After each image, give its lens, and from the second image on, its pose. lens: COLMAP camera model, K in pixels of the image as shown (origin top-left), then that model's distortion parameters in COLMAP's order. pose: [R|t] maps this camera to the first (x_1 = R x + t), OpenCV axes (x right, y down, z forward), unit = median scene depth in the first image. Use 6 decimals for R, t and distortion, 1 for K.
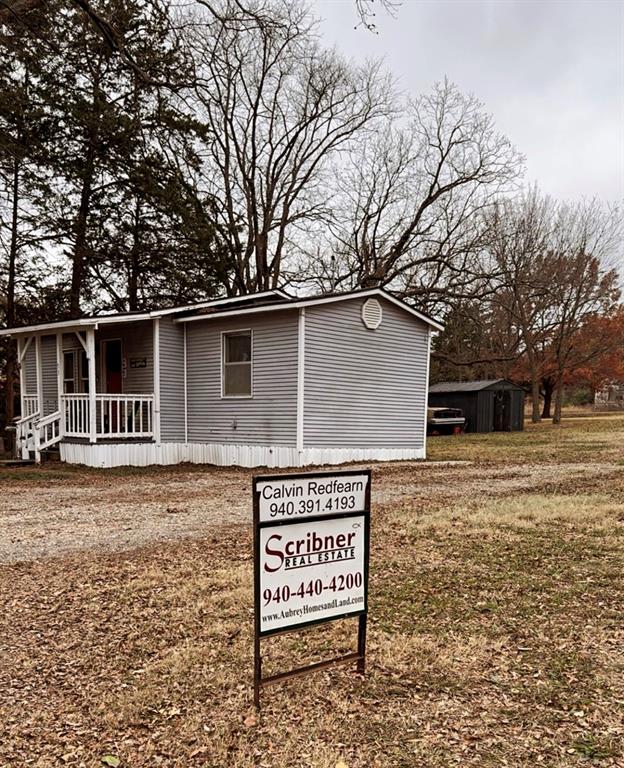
lens RADIAL K [[918.8, 0, 312.0], [0, 918.8, 384.0], [0, 0, 1]] dist [-0.017757, -0.005114]
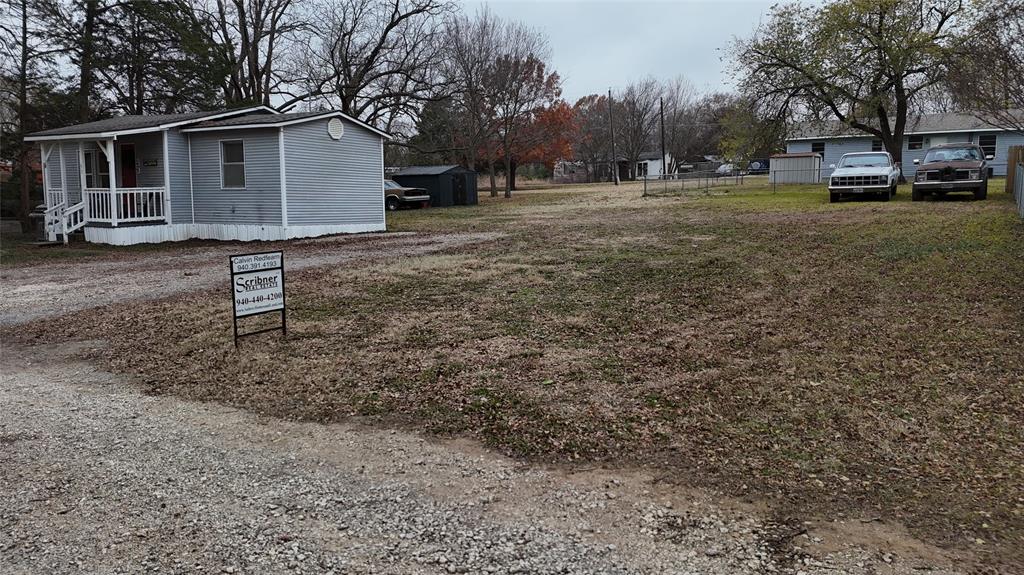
lens RADIAL K [[782.7, 0, 537.8], [0, 782.7, 235.6], [0, 0, 1]] dist [-0.003976, -0.004735]
pose [[0.960397, -0.030720, 0.276936, 0.022830], [0.004366, 0.995441, 0.095282, -0.022708], [-0.278601, -0.090300, 0.956153, -0.190374]]
